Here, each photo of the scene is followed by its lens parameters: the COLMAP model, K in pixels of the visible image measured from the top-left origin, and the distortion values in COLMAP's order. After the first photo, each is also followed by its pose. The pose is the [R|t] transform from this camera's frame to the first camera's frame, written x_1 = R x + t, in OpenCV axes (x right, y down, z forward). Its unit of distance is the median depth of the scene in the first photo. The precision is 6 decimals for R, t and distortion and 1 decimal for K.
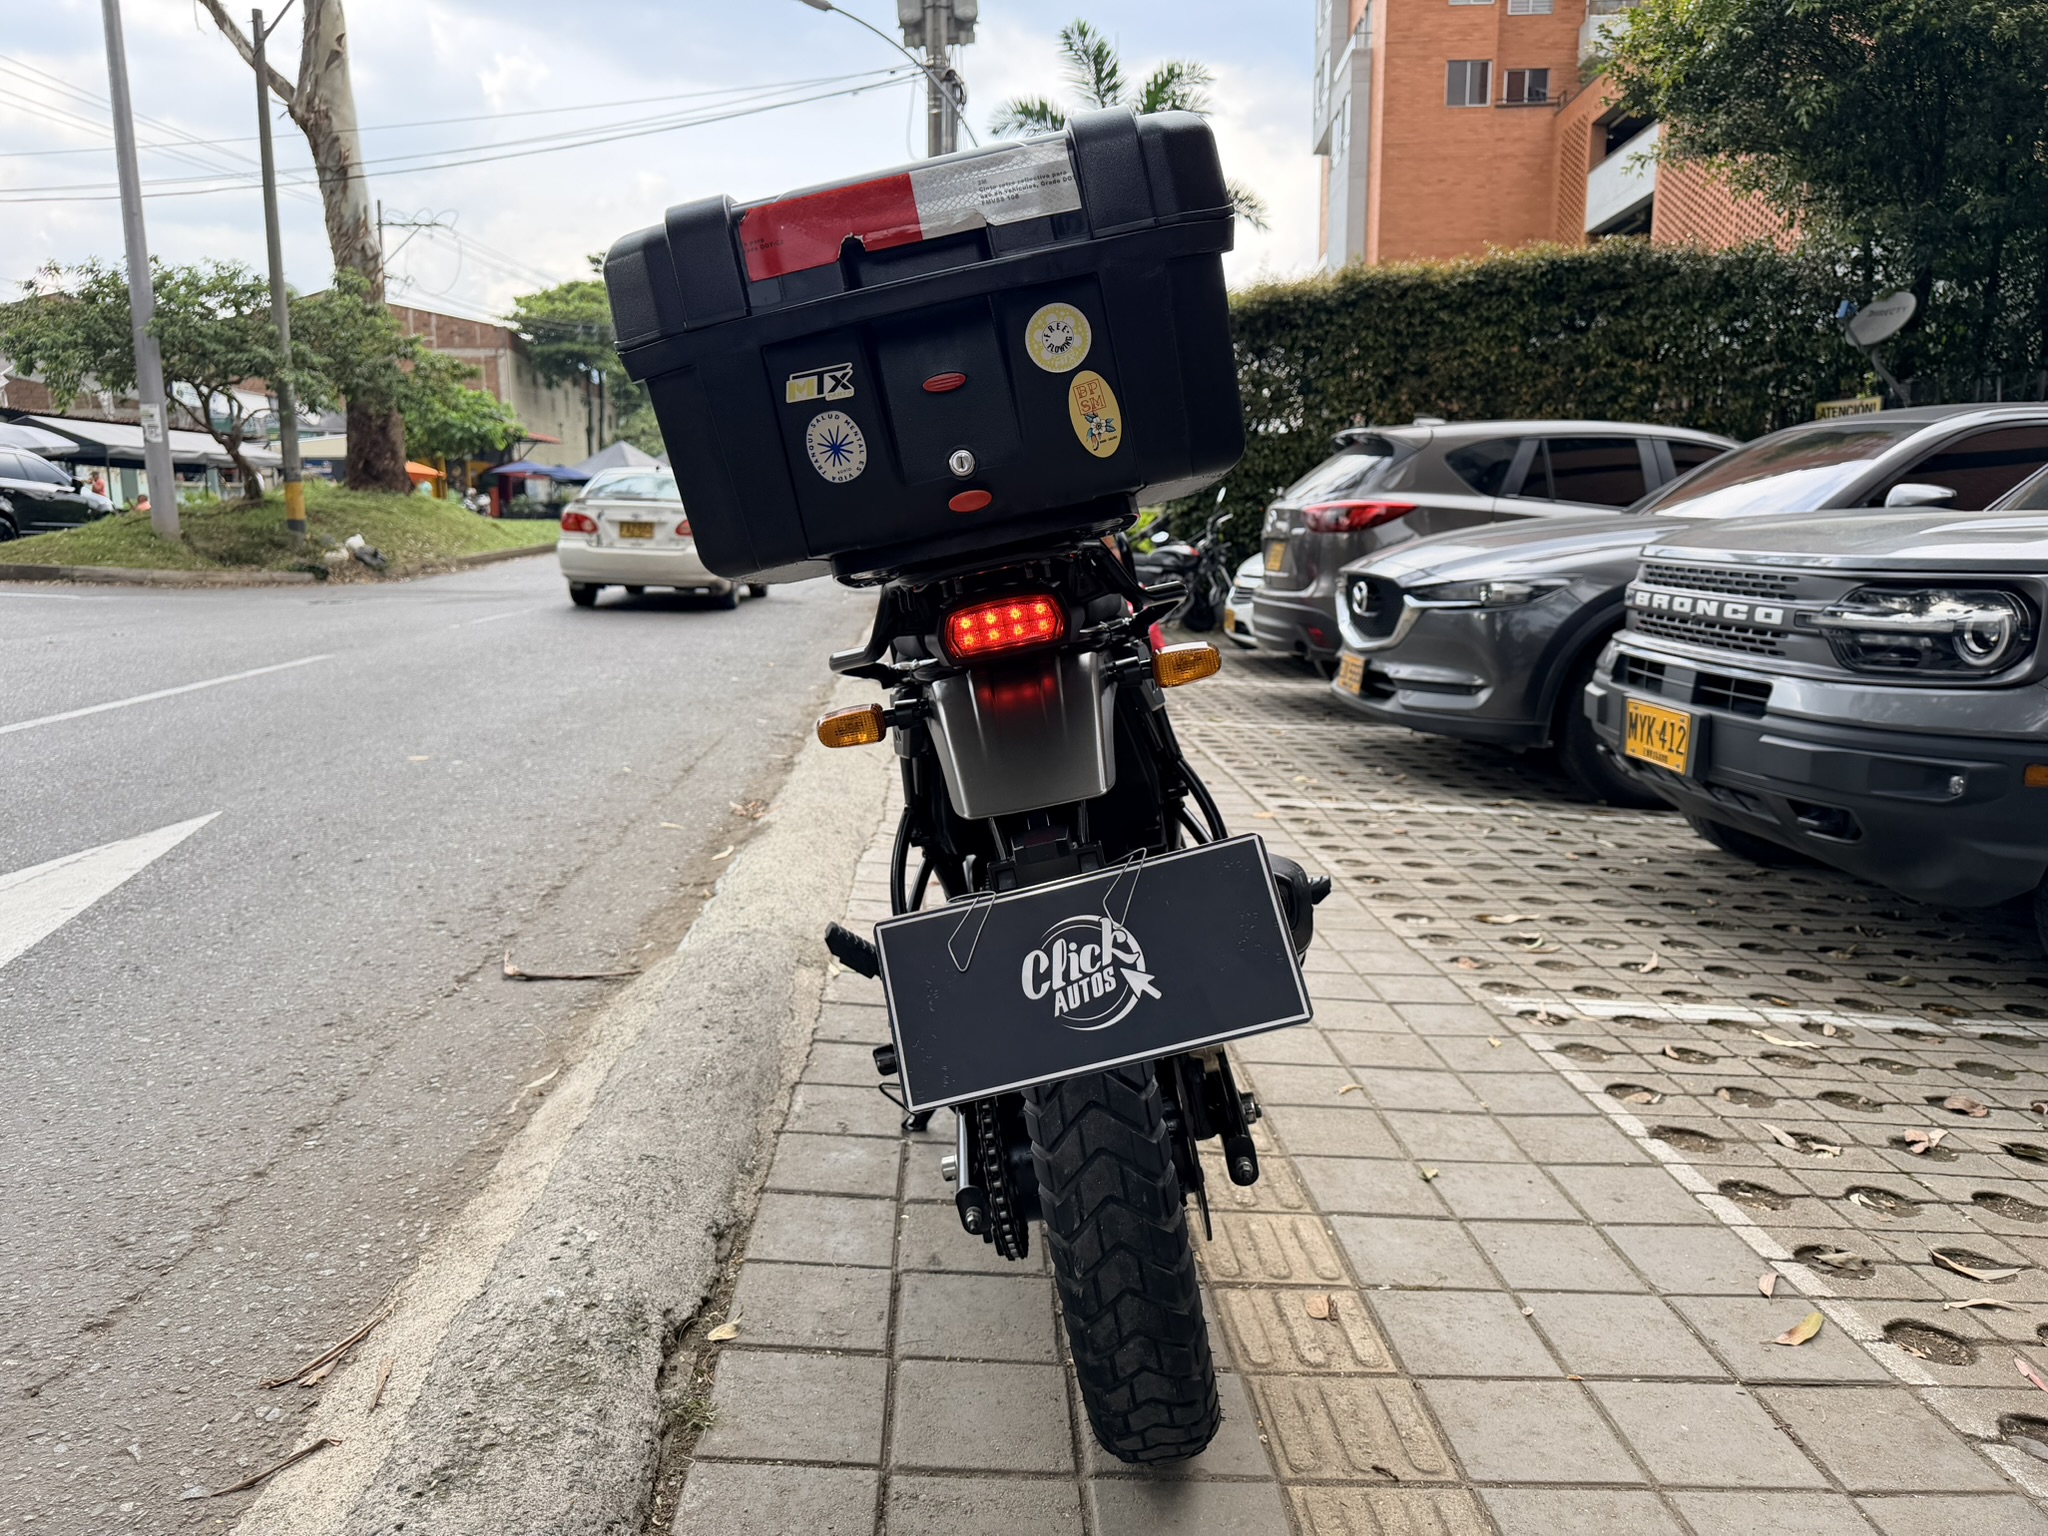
lens RADIAL K [[1475.1, 0, 1024.0], [0, 1475.1, 768.0], [0, 0, 1]] dist [-0.000367, -0.017226]
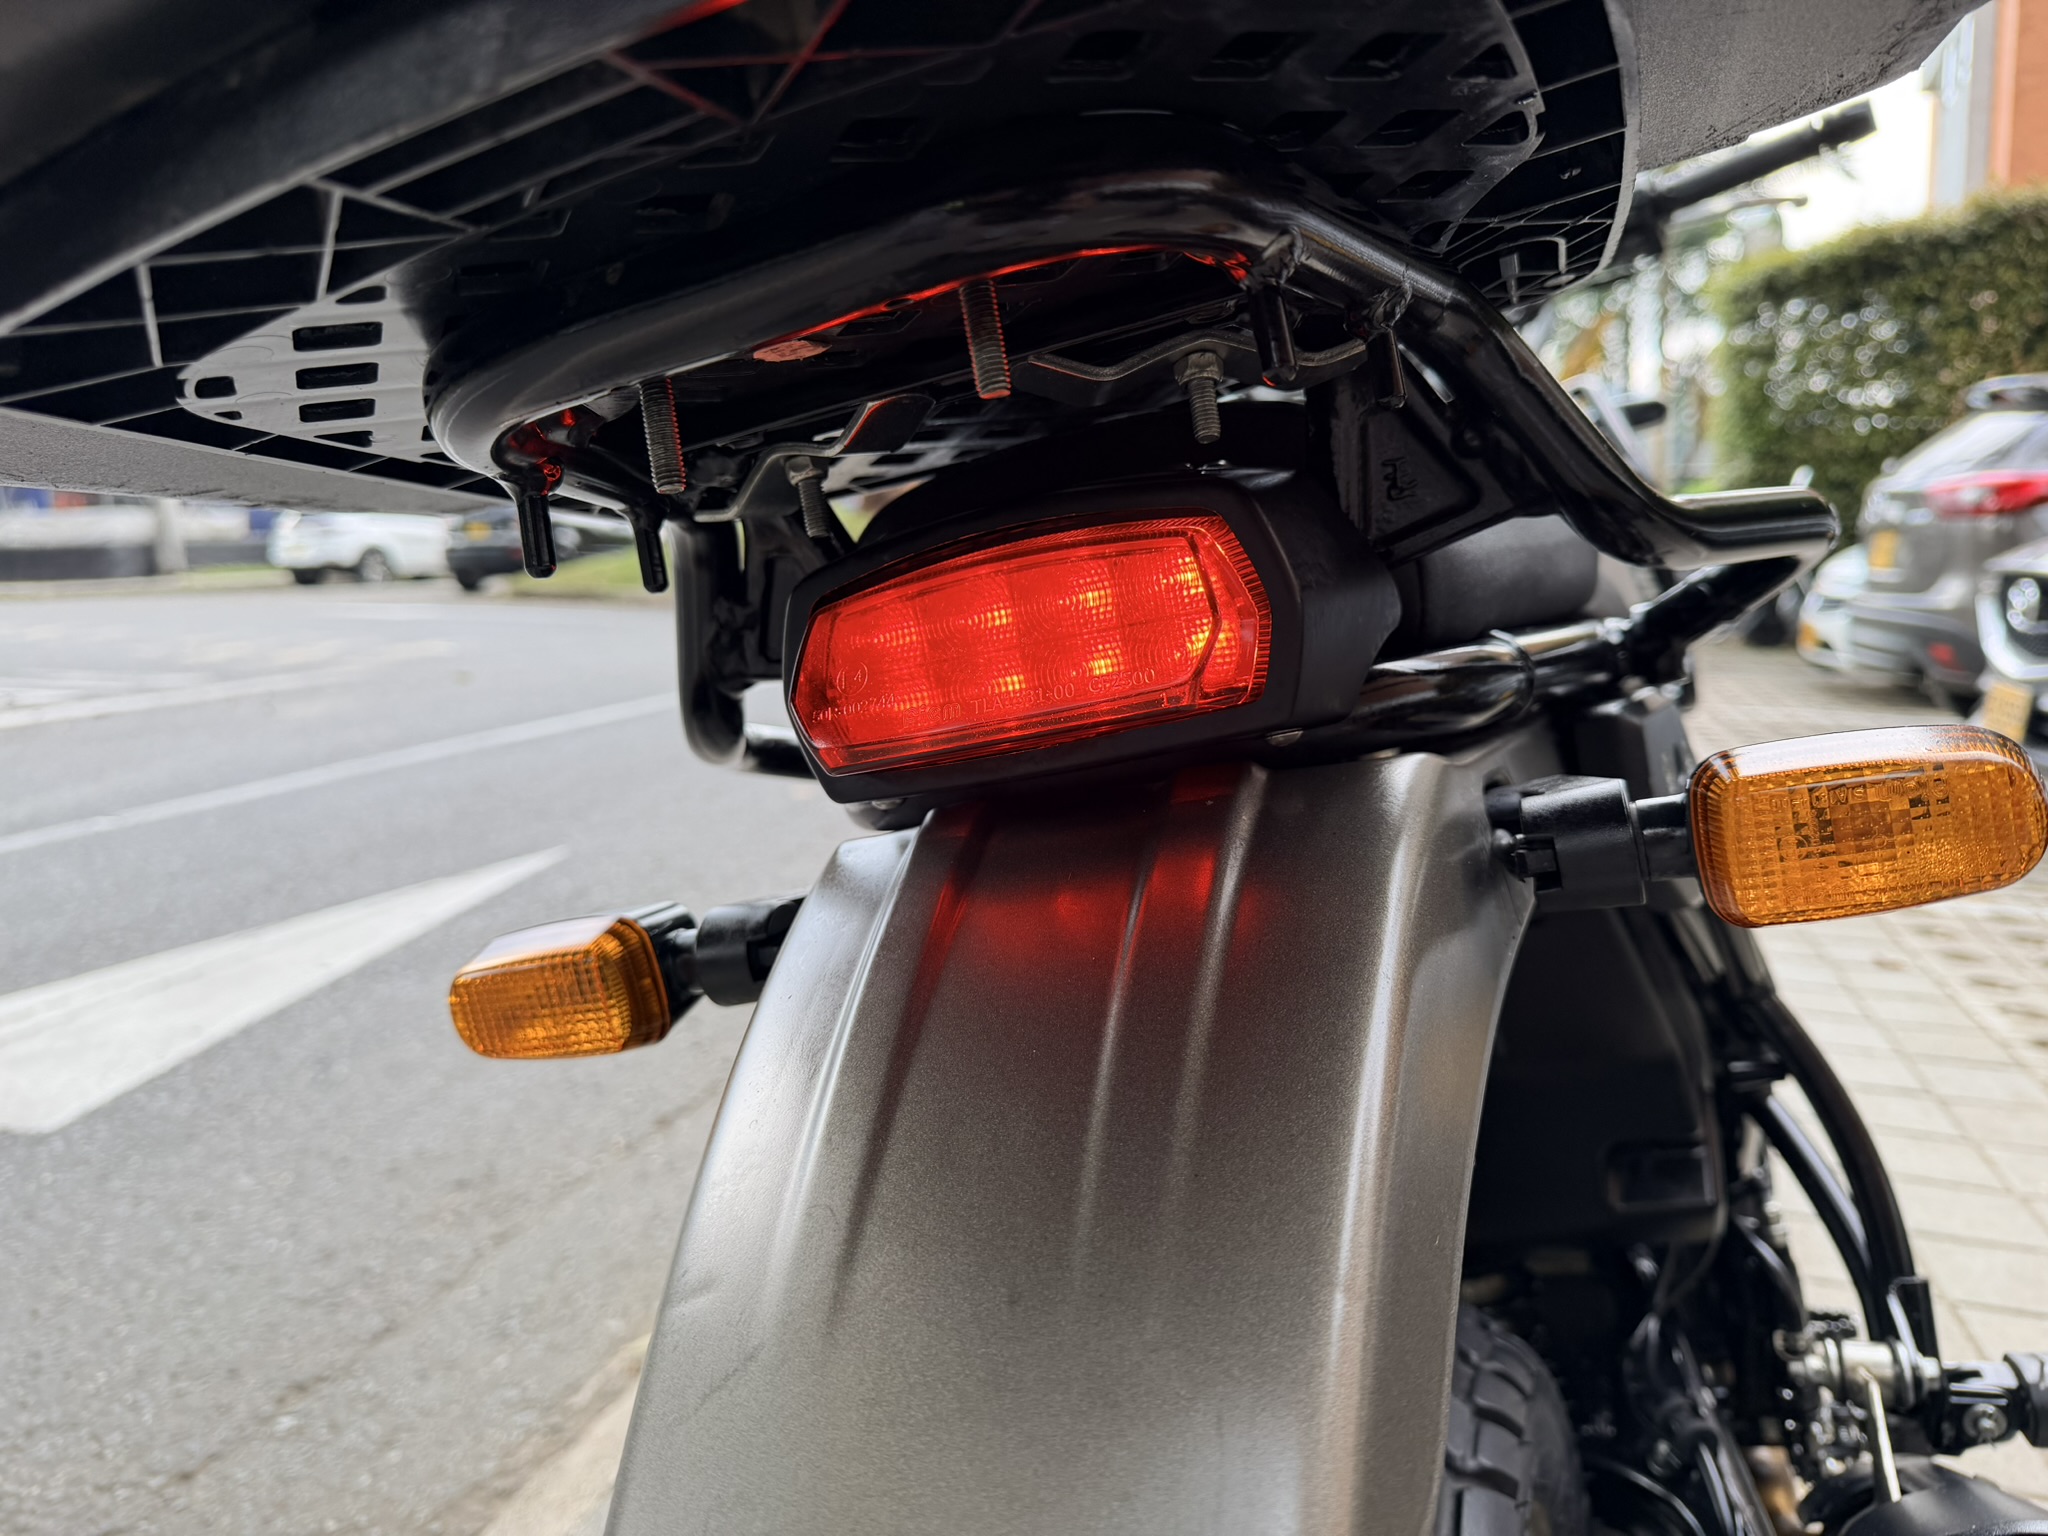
lens RADIAL K [[1475.1, 0, 1024.0], [0, 1475.1, 768.0], [0, 0, 1]] dist [-0.000367, -0.017226]
pose [[0.941851, 0.029207, -0.334759, 0.014610], [-0.033151, 0.999432, -0.006072, -0.016113], [0.334391, 0.016817, 0.942284, 0.165672]]
